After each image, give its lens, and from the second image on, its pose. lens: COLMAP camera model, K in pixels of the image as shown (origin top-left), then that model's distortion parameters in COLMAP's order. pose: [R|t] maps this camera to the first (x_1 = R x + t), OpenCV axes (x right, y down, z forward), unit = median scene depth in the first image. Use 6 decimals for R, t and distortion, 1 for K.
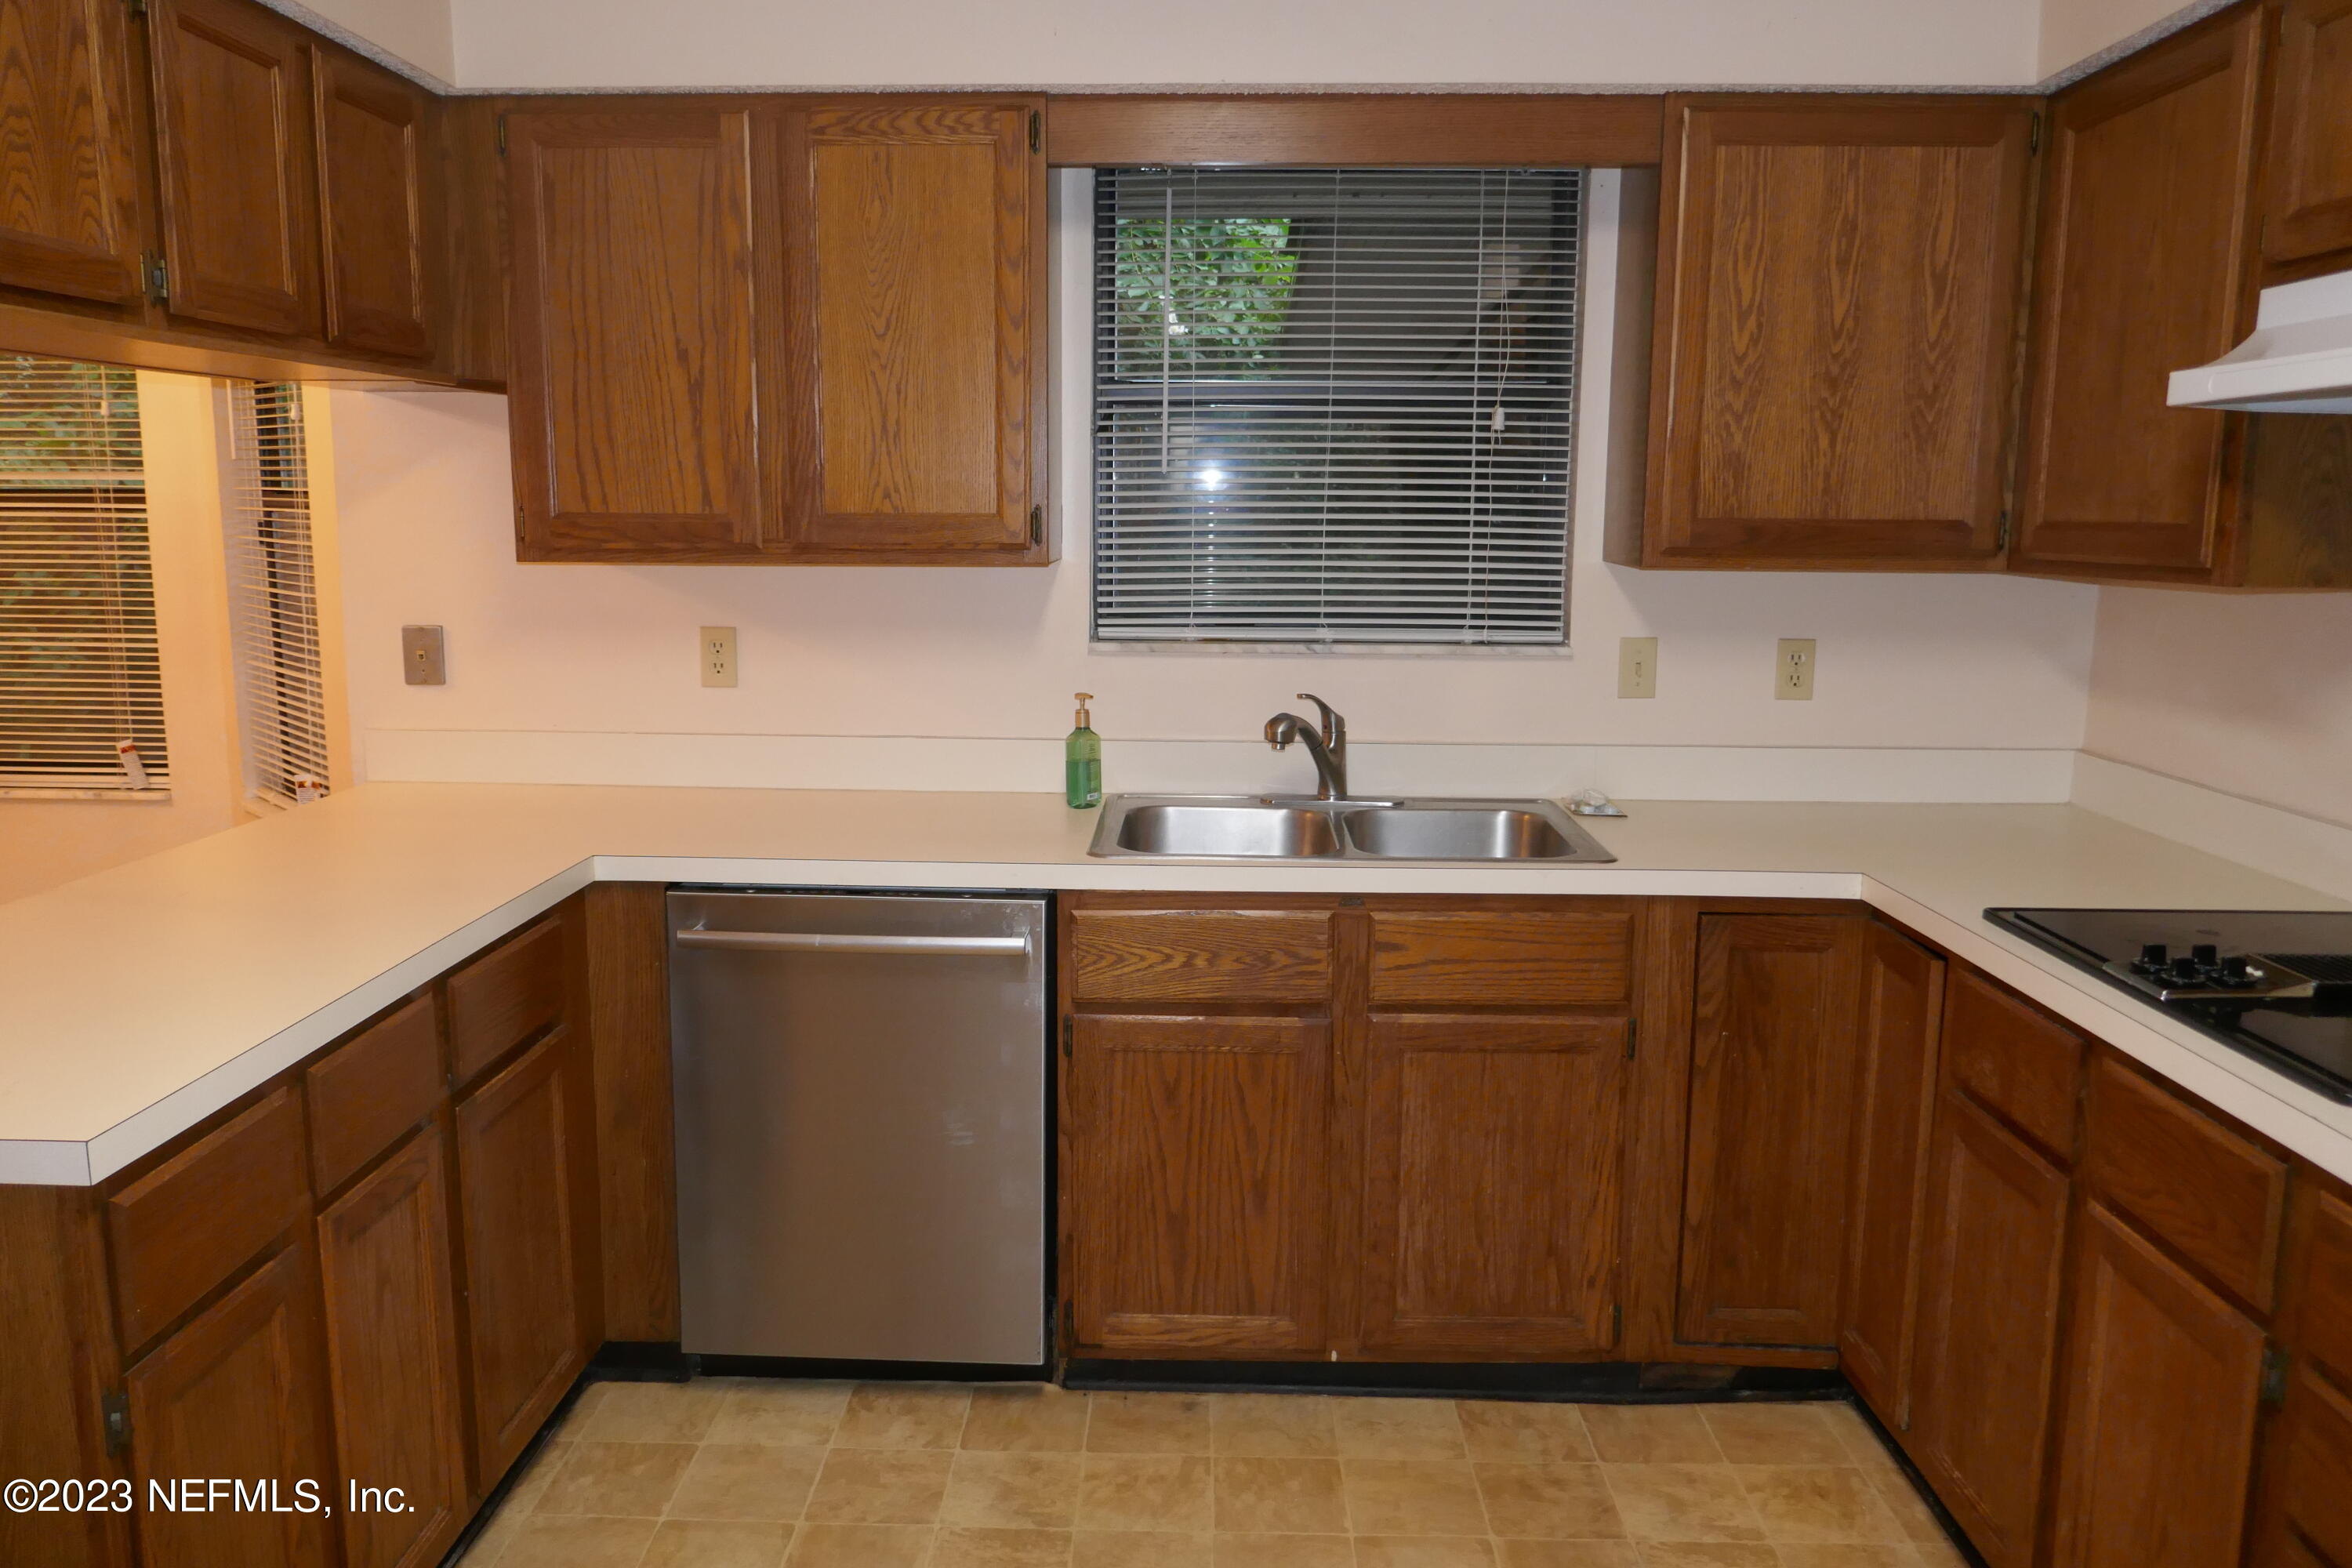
lens RADIAL K [[1699.1, 0, 1166.6], [0, 1699.1, 781.7], [0, 0, 1]] dist [-0.014022, 0.007130]
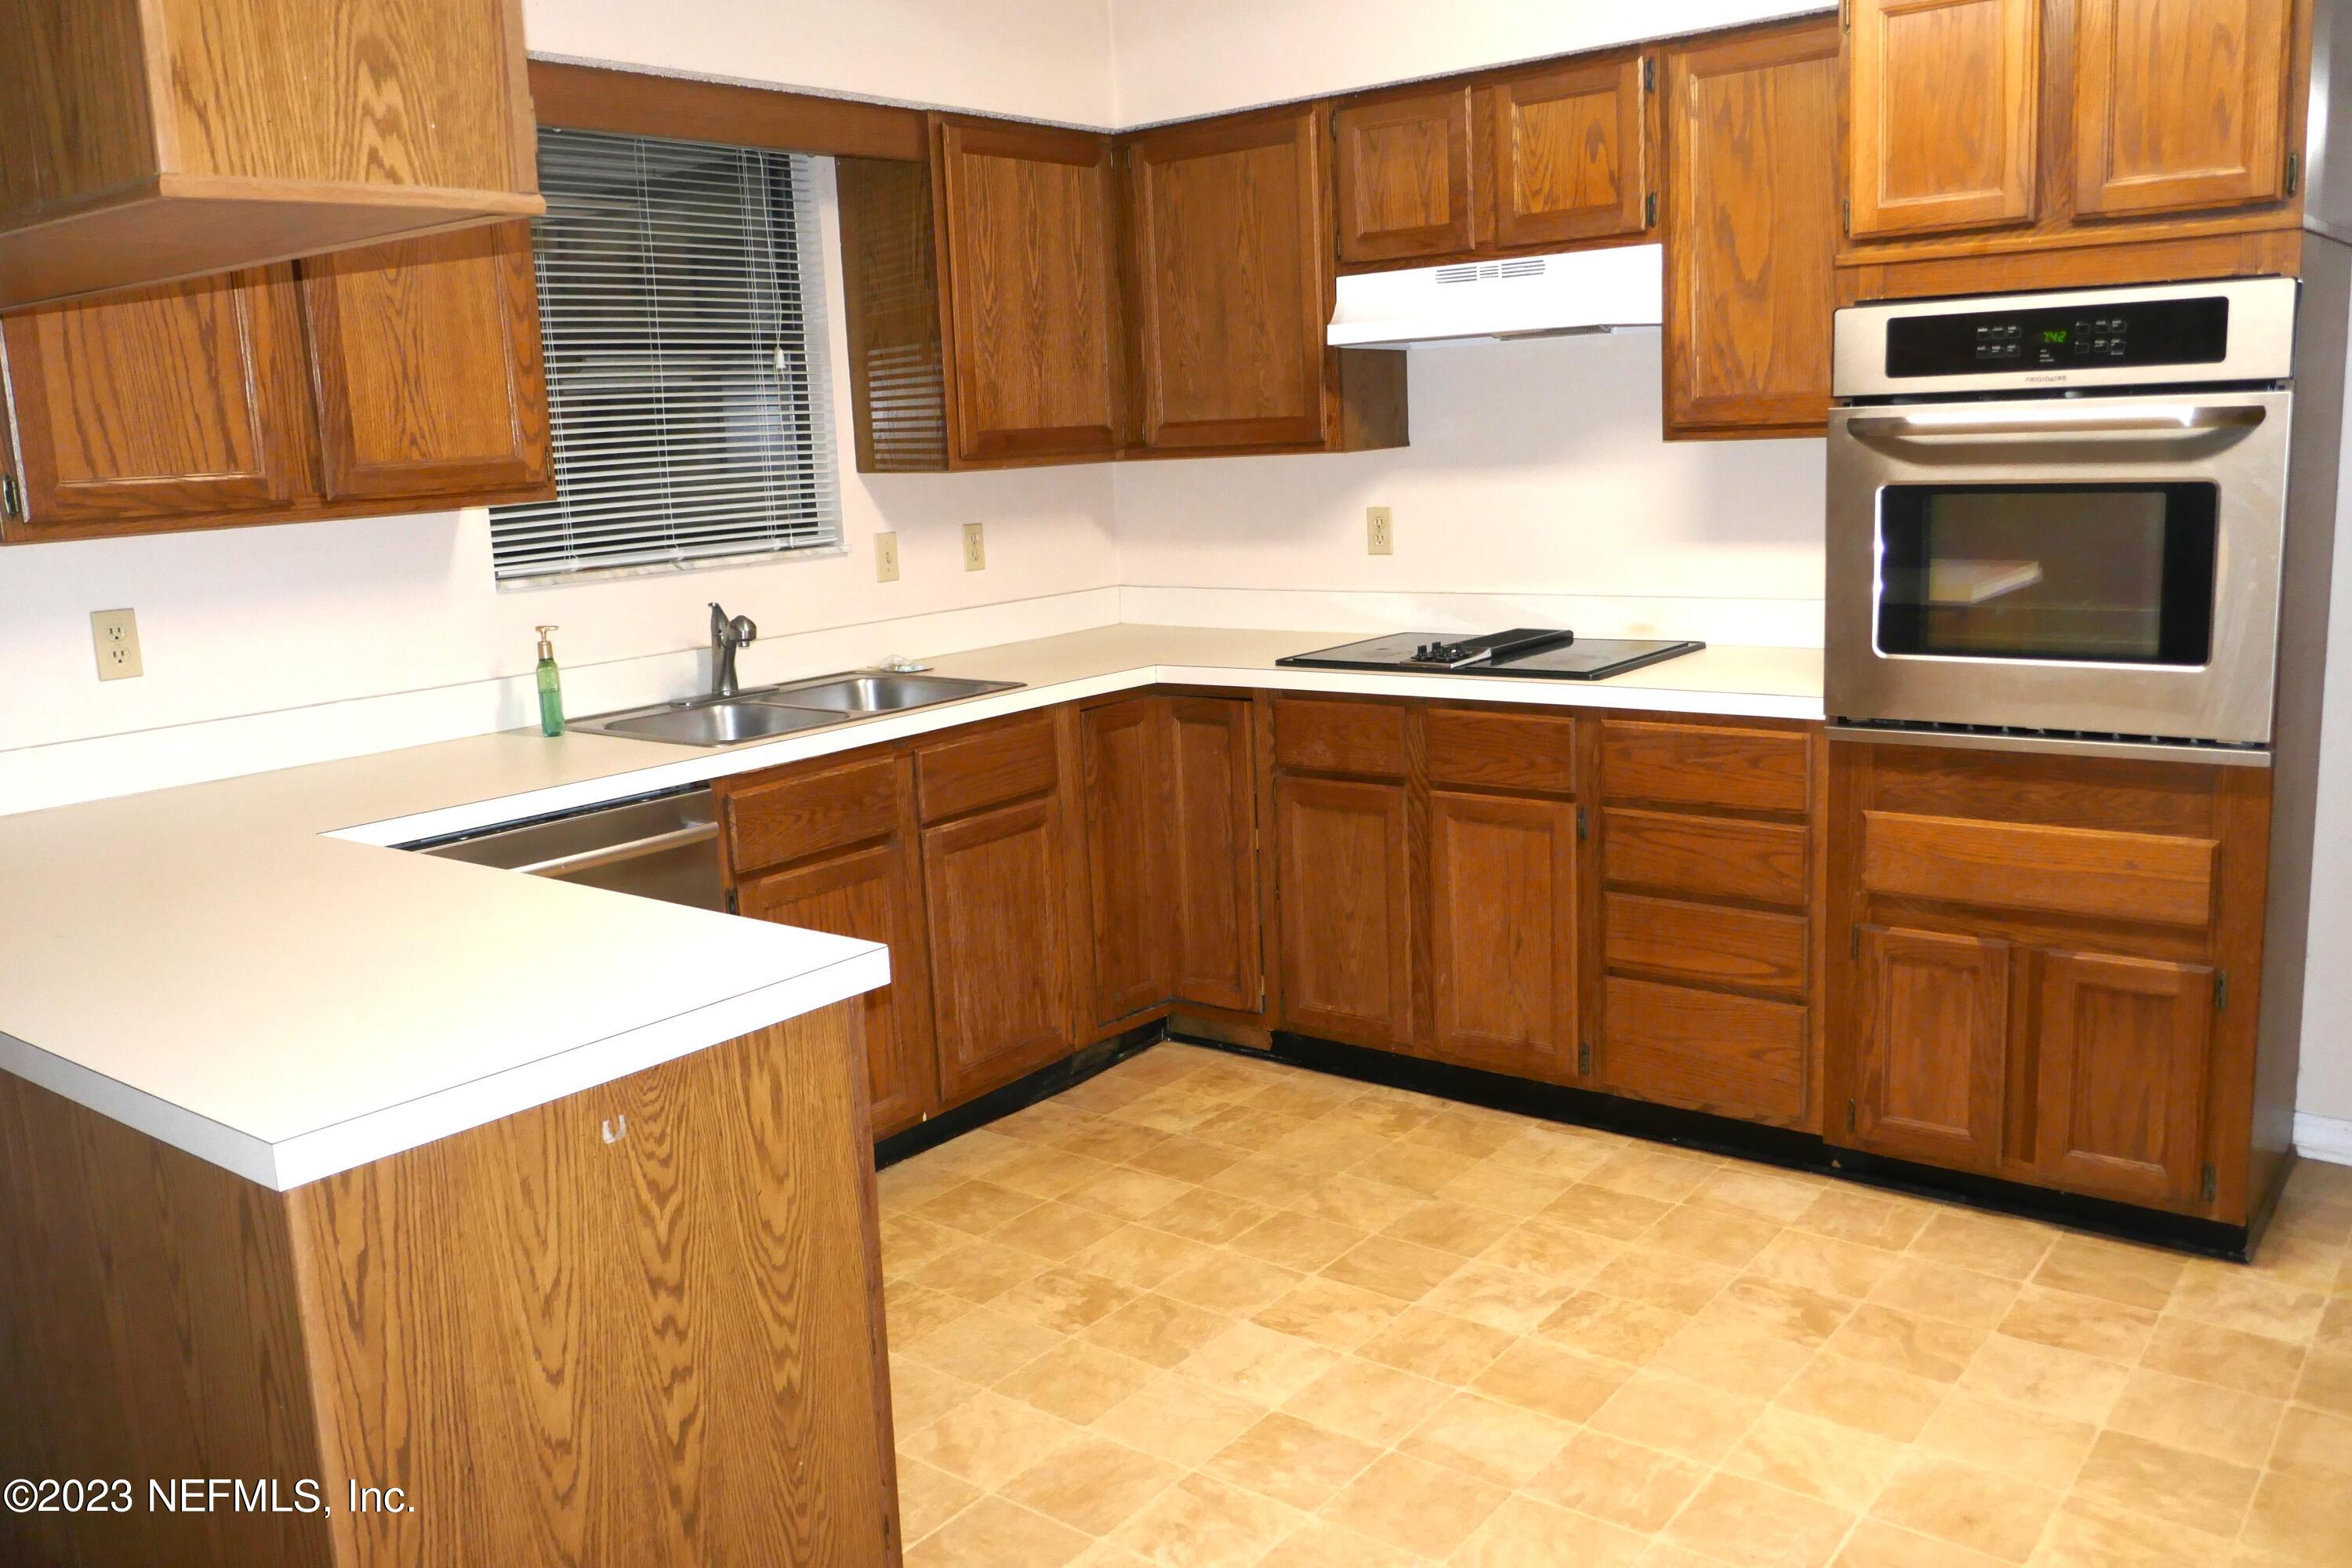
lens RADIAL K [[1895.3, 0, 1164.8], [0, 1895.3, 778.8], [0, 0, 1]] dist [-0.010884, -0.006196]
pose [[0.599961, -0.182274, 0.778989, -0.814120], [0.177925, 0.979715, 0.092207, 0.000690], [-0.779993, 0.083281, 0.620221, -0.014201]]
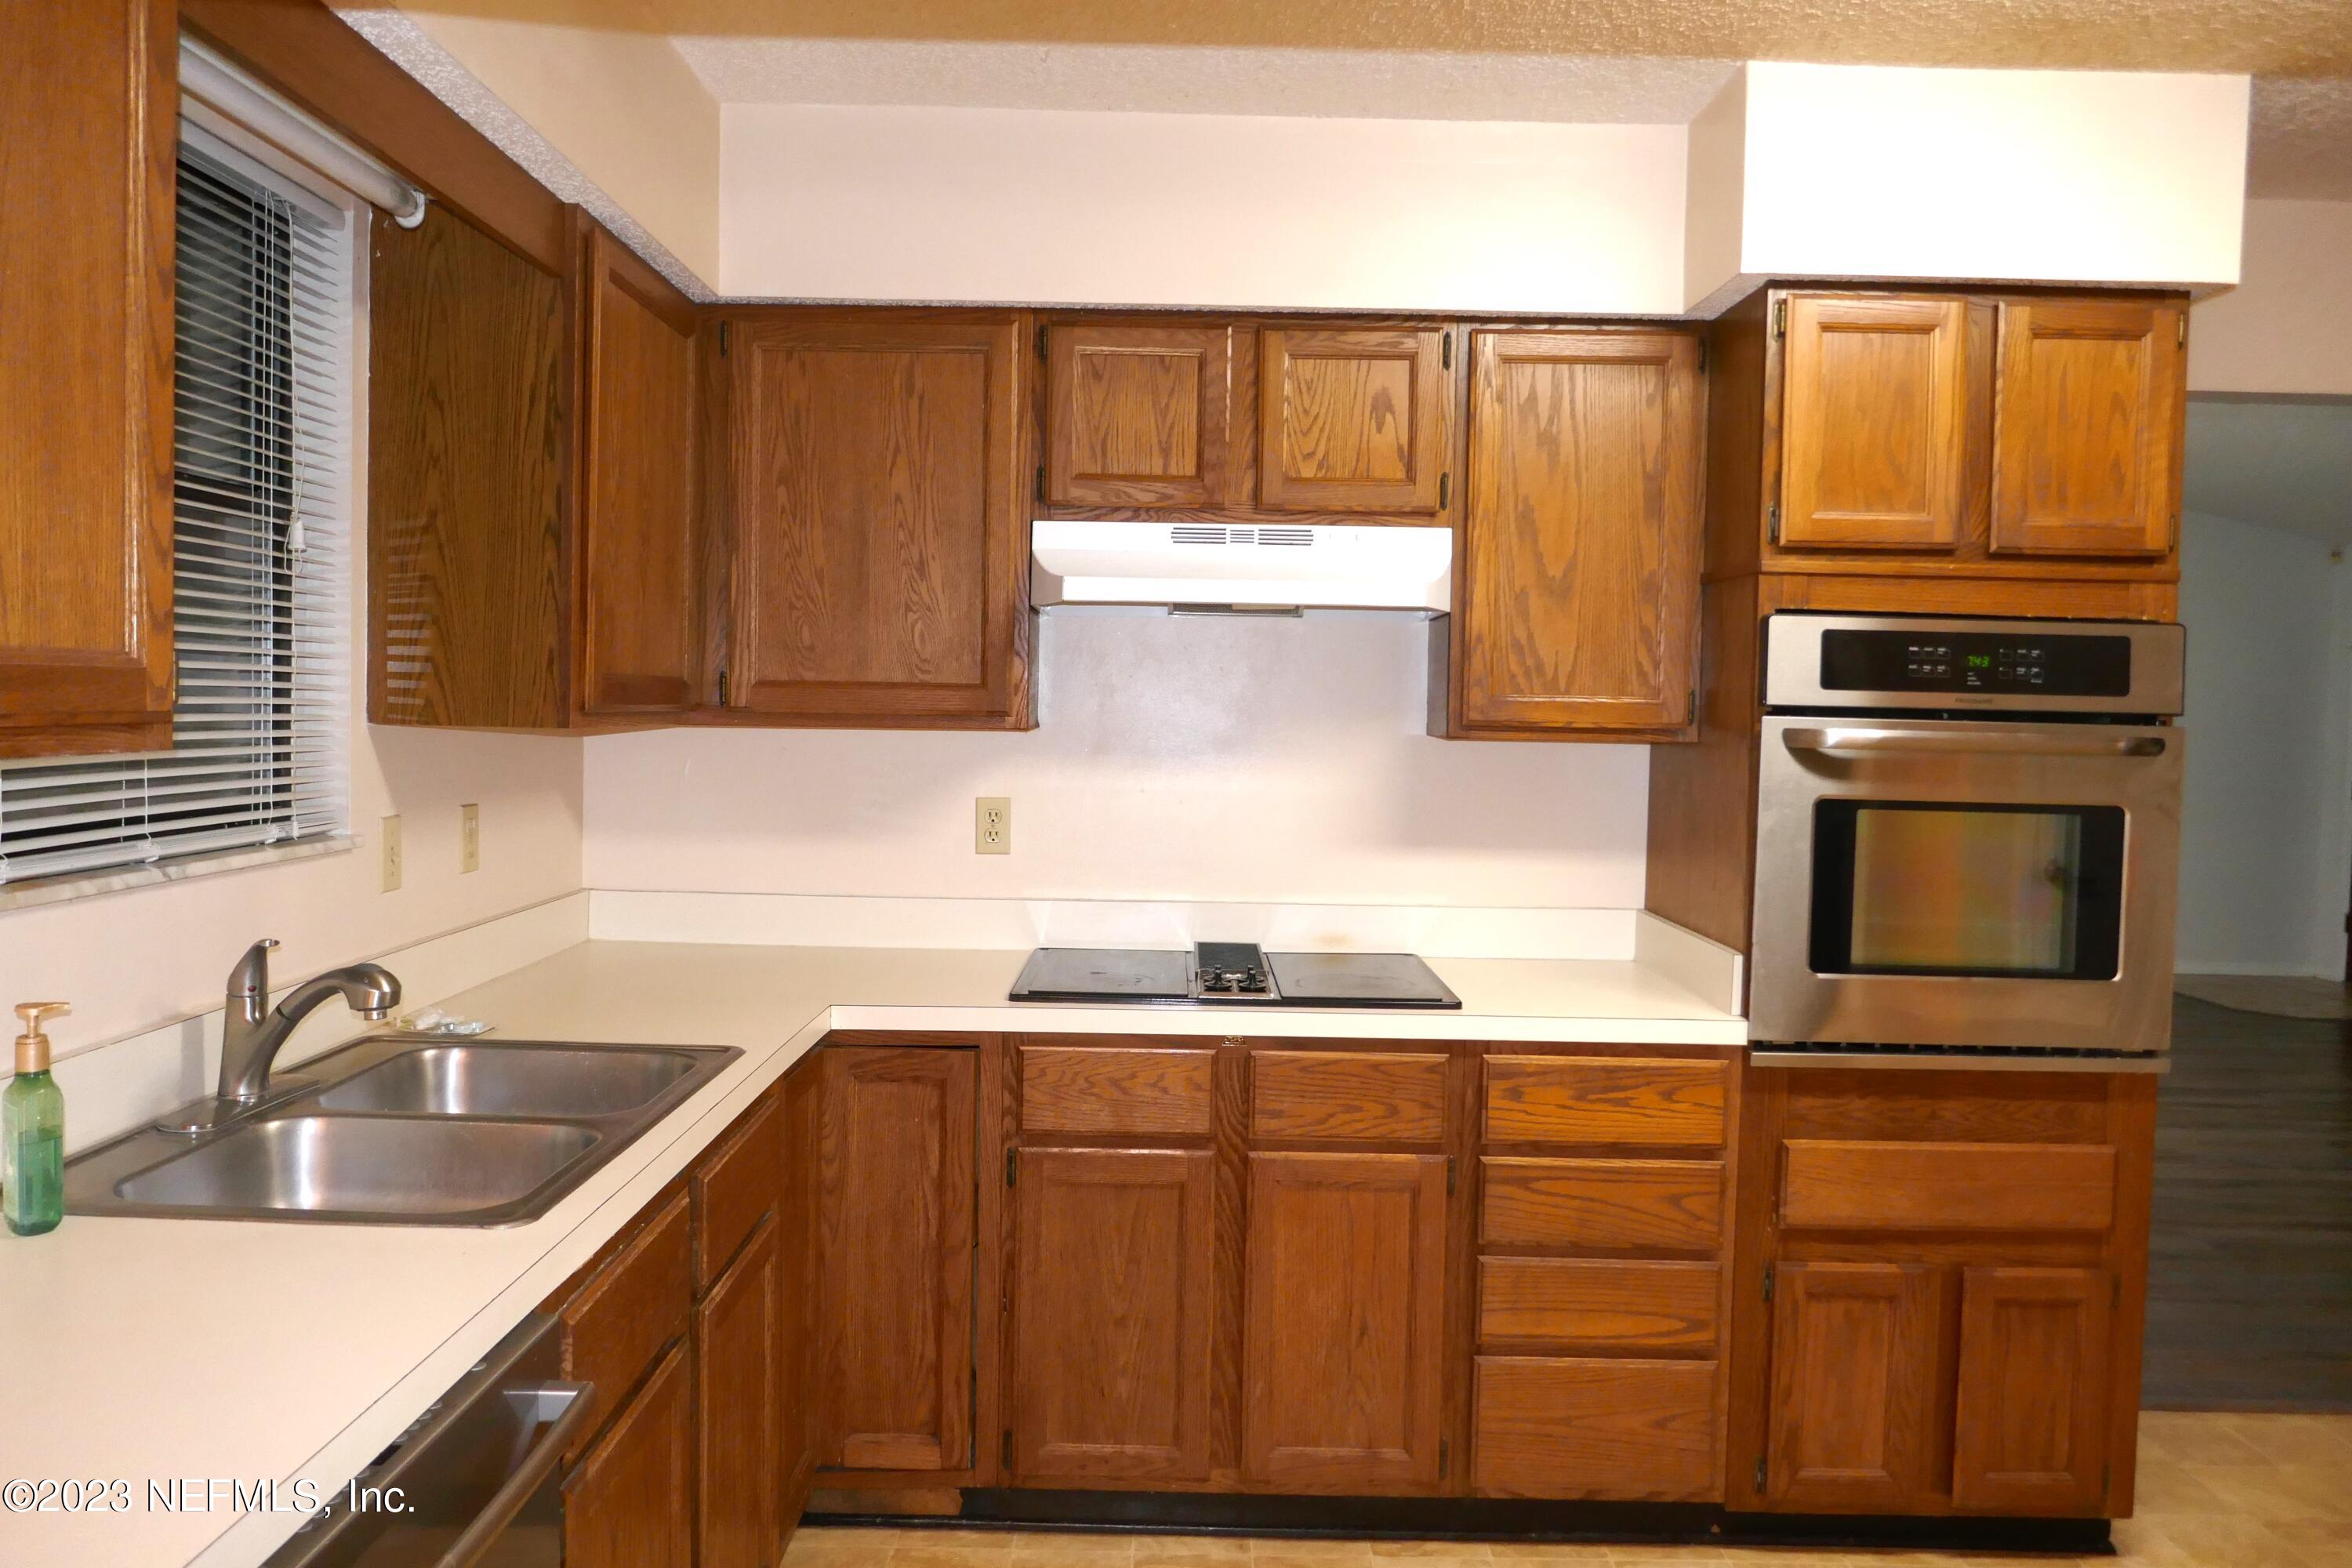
lens RADIAL K [[1699.1, 0, 1161.8], [0, 1699.1, 780.5], [0, 0, 1]] dist [-0.014022, 0.007130]
pose [[-0.021015, -0.054311, 0.998303, -0.608462], [0.138849, 0.988689, 0.056710, -0.109193], [-0.990091, 0.139805, -0.013237, 0.727177]]
